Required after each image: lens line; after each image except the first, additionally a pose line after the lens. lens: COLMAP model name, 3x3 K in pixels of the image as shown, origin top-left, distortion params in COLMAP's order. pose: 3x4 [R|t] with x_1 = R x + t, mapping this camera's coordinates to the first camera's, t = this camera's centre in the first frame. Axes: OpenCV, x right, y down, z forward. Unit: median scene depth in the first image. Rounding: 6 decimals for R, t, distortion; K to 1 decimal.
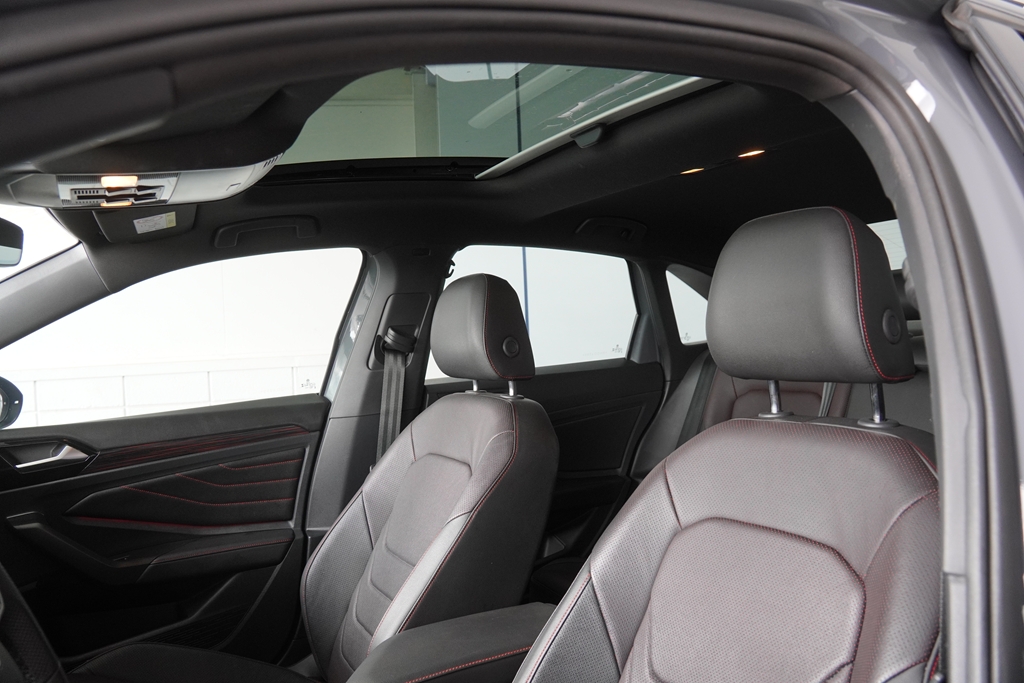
lens RADIAL K [[781.3, 0, 508.9], [0, 781.3, 333.3], [0, 0, 1]] dist [-0.129867, 0.098861]
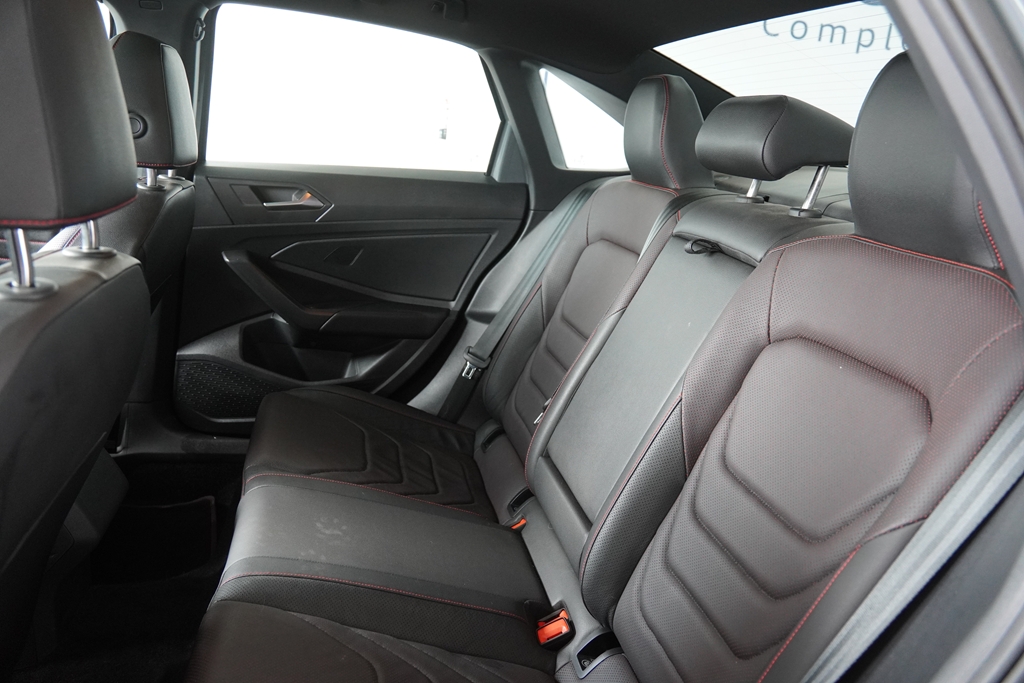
lens RADIAL K [[781.3, 0, 516.3], [0, 781.3, 344.4], [0, 0, 1]] dist [-0.129867, 0.098861]
pose [[0.938611, 0.219433, -0.266193, 0.638795], [-0.140858, 0.948146, 0.284918, -0.048301], [0.314910, -0.229932, 0.920849, 0.332602]]
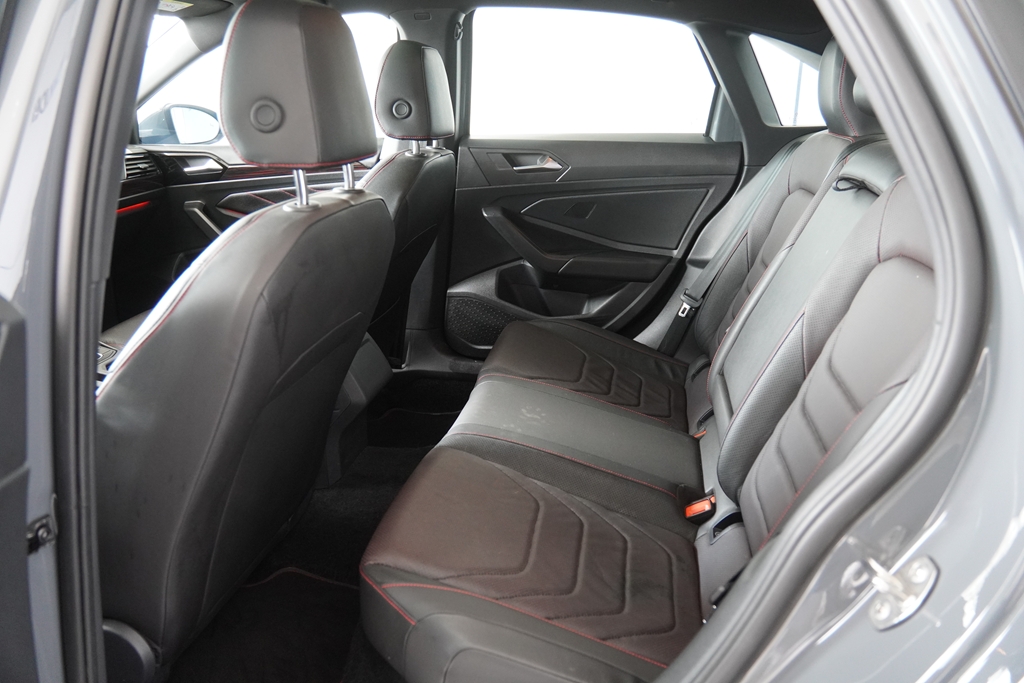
lens RADIAL K [[781.3, 0, 507.2], [0, 781.3, 342.5], [0, 0, 1]] dist [-0.129867, 0.098861]
pose [[0.753991, 0.259263, -0.603556, 0.850598], [-0.043561, 0.936528, 0.347876, -0.060293], [0.655438, -0.236004, 0.717428, 0.226612]]
